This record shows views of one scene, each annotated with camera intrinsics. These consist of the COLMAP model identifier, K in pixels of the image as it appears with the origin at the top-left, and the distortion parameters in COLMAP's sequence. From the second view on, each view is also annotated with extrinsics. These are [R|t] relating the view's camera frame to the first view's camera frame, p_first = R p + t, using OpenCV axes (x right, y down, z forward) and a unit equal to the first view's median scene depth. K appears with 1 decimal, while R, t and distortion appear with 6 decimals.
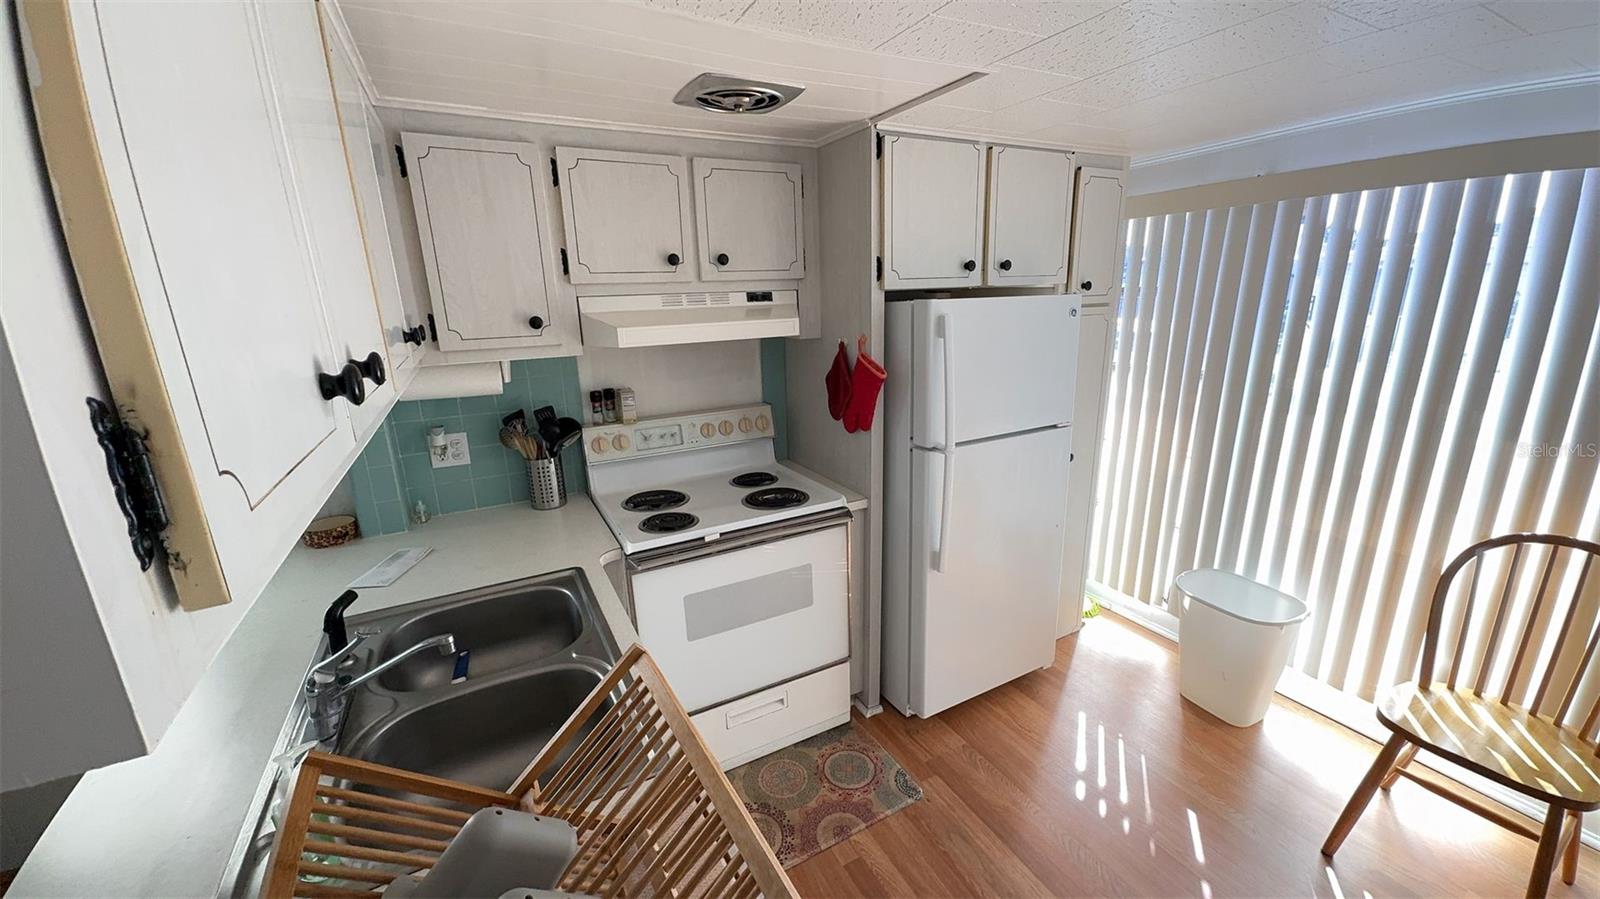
lens RADIAL K [[613.5, 0, 802.8], [0, 613.5, 453.9], [0, 0, 1]] dist [0.000698, -0.000207]
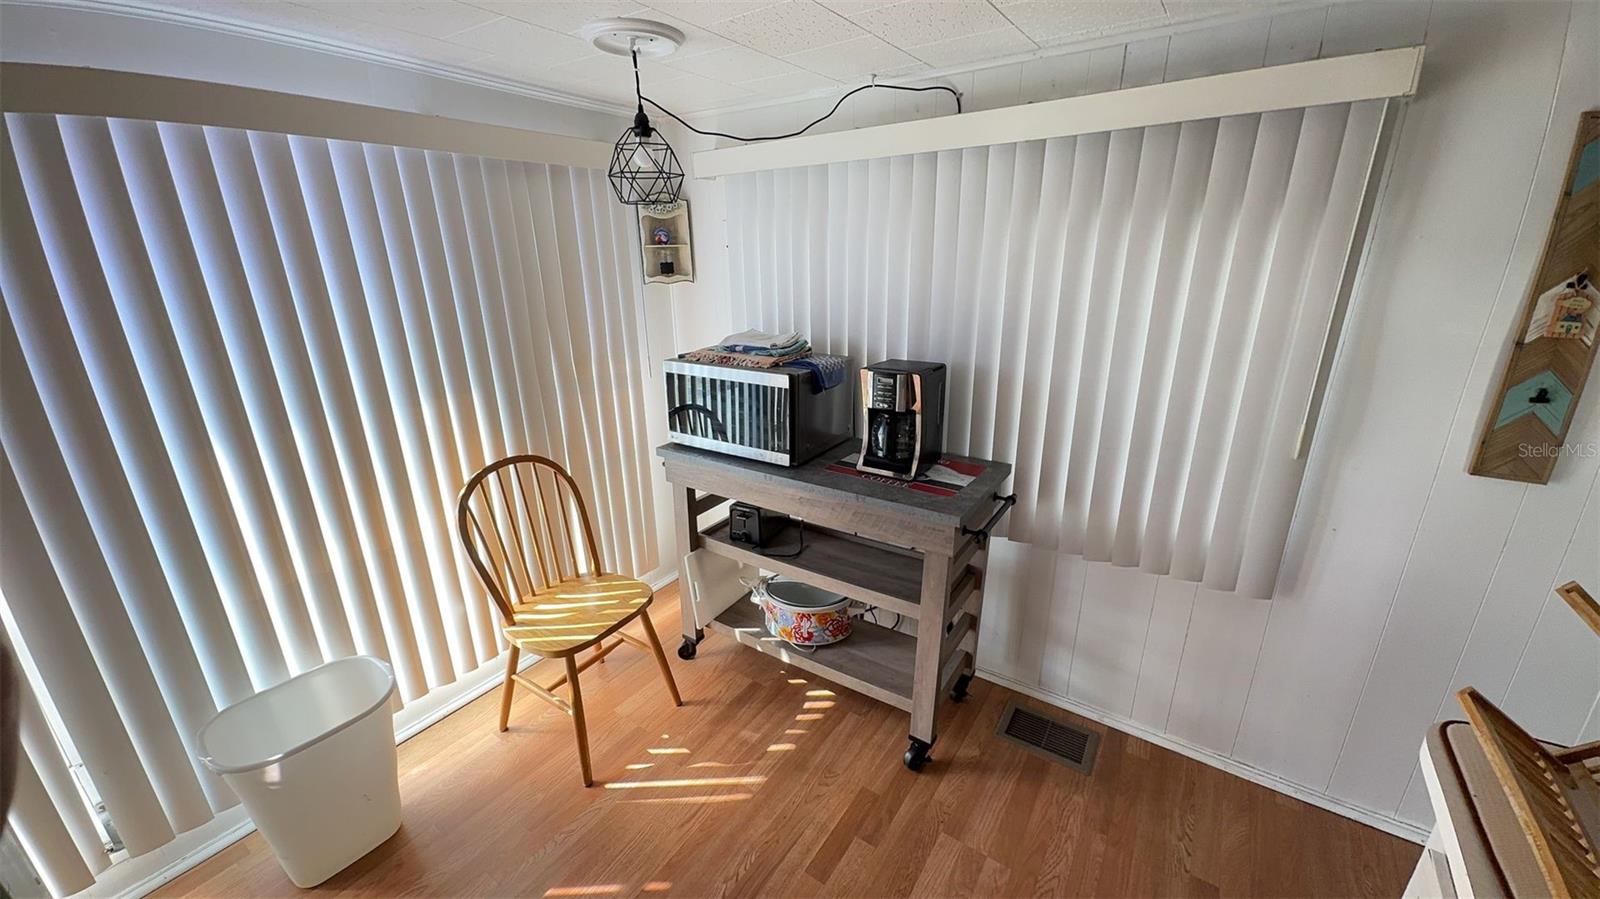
lens RADIAL K [[613.5, 0, 795.8], [0, 613.5, 443.4], [0, 0, 1]] dist [0.000698, -0.000207]
pose [[-0.461935, -0.246310, 0.852026, -0.093157], [0.258856, 0.881395, 0.395142, -0.223128], [-0.848298, 0.403081, -0.343388, 0.862925]]
